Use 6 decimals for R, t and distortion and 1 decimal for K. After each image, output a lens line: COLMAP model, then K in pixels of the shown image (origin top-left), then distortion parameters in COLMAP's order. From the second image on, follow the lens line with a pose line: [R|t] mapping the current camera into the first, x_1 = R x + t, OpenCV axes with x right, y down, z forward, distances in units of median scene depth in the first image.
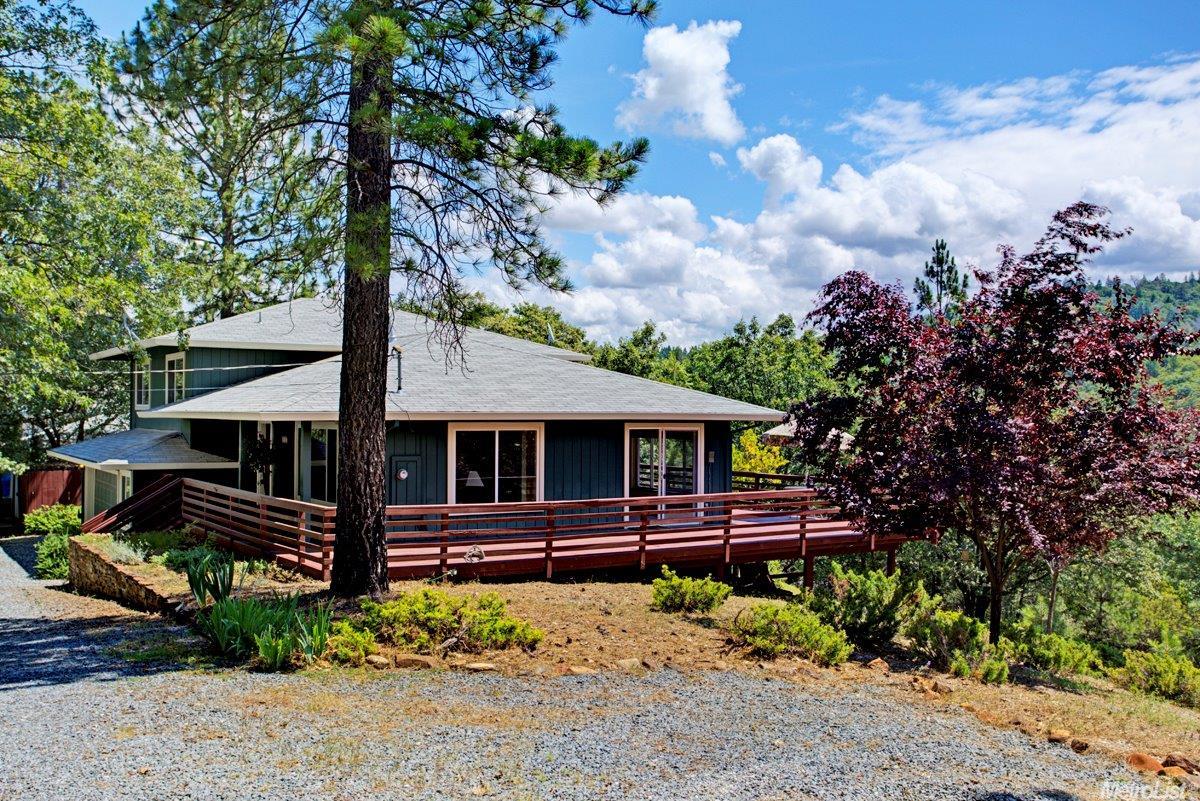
lens RADIAL K [[1126.8, 0, 603.1], [0, 1126.8, 397.4], [0, 0, 1]] dist [0.022487, 0.000000]
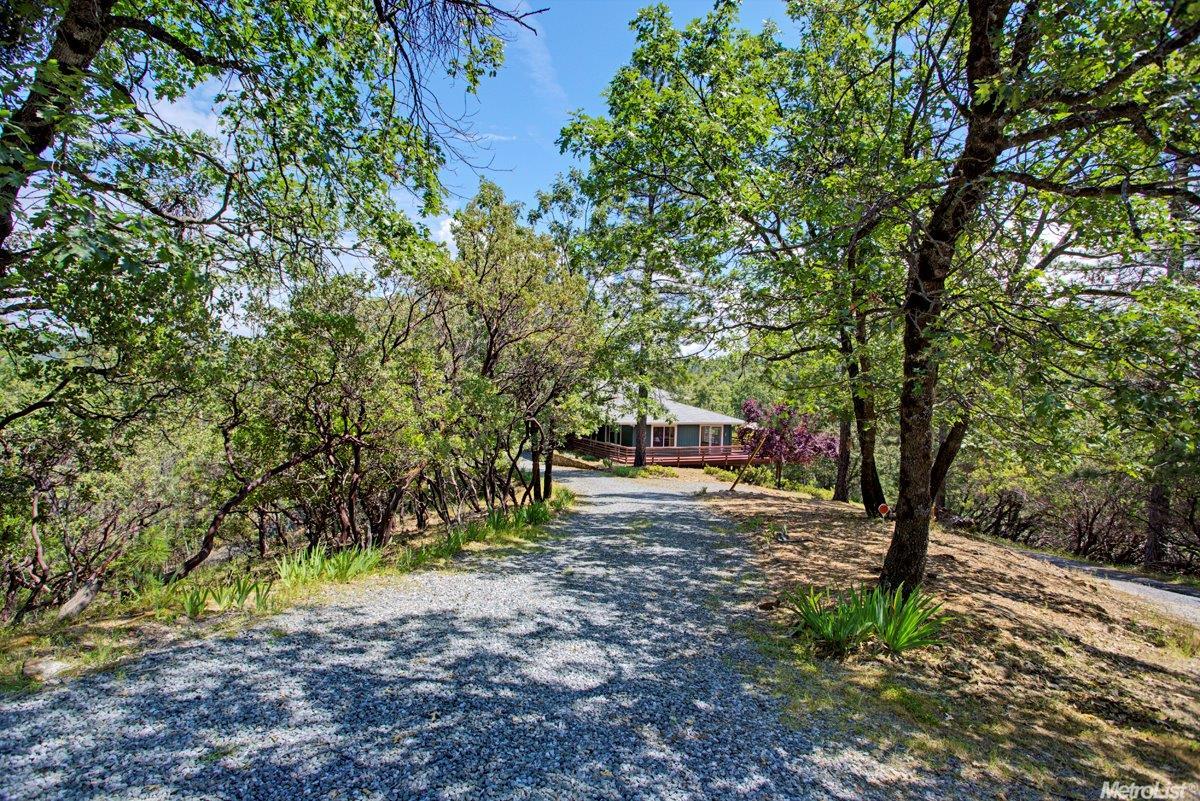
lens RADIAL K [[562.9, 0, 599.1], [0, 562.9, 399.2], [0, 0, 1]] dist [-0.026426, 0.001520]
pose [[0.982021, 0.008021, -0.188602, 0.055548], [-0.002975, 0.999630, 0.027021, -0.140775], [0.188750, -0.025974, 0.981682, -1.078787]]
